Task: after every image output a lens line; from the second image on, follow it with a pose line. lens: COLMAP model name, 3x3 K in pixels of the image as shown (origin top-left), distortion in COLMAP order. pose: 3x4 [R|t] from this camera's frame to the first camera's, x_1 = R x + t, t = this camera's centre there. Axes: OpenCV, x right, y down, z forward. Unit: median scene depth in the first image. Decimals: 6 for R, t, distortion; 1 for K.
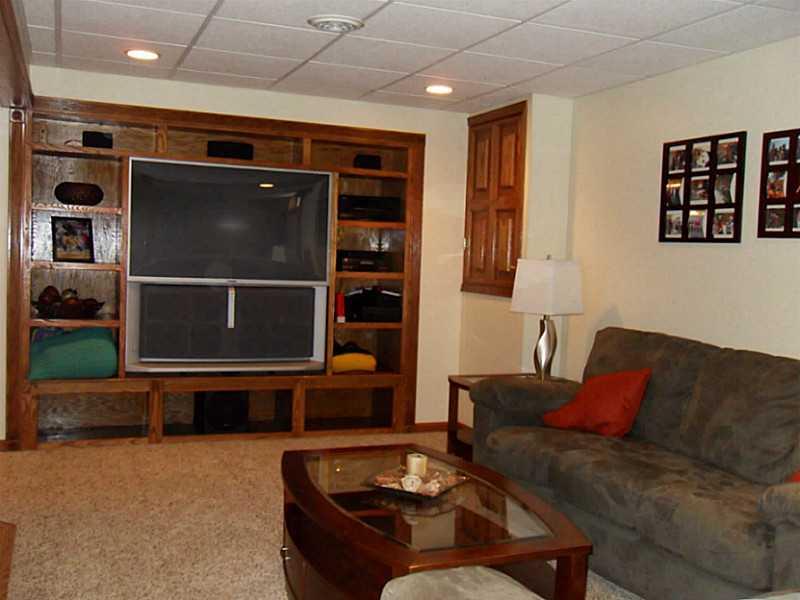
lens RADIAL K [[824.5, 0, 400.0], [0, 824.5, 300.0], [0, 0, 1]] dist [-0.093279, 0.245976]
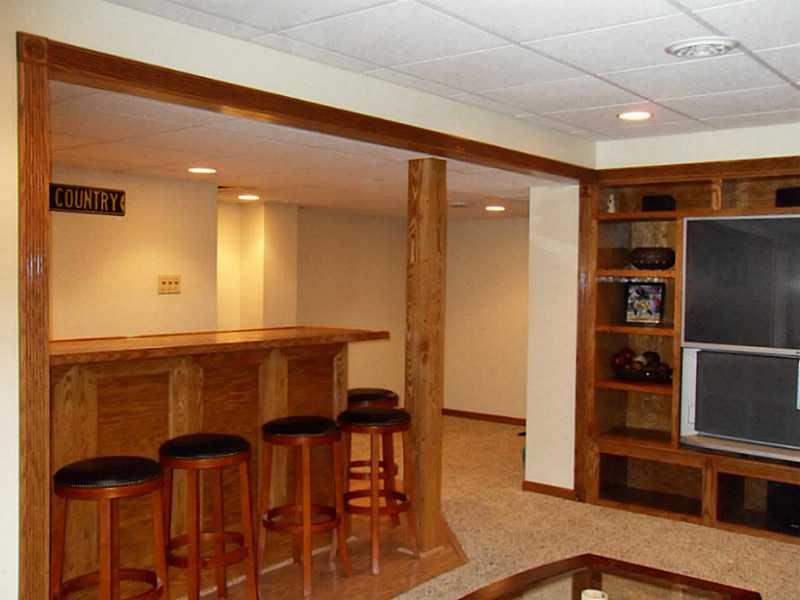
lens RADIAL K [[824.5, 0, 400.0], [0, 824.5, 300.0], [0, 0, 1]] dist [-0.093279, 0.245976]
pose [[0.493466, -0.005765, -0.869746, 0.332656], [-0.045153, 0.998460, -0.032237, -0.032619], [0.868592, 0.055180, 0.492446, 0.244372]]
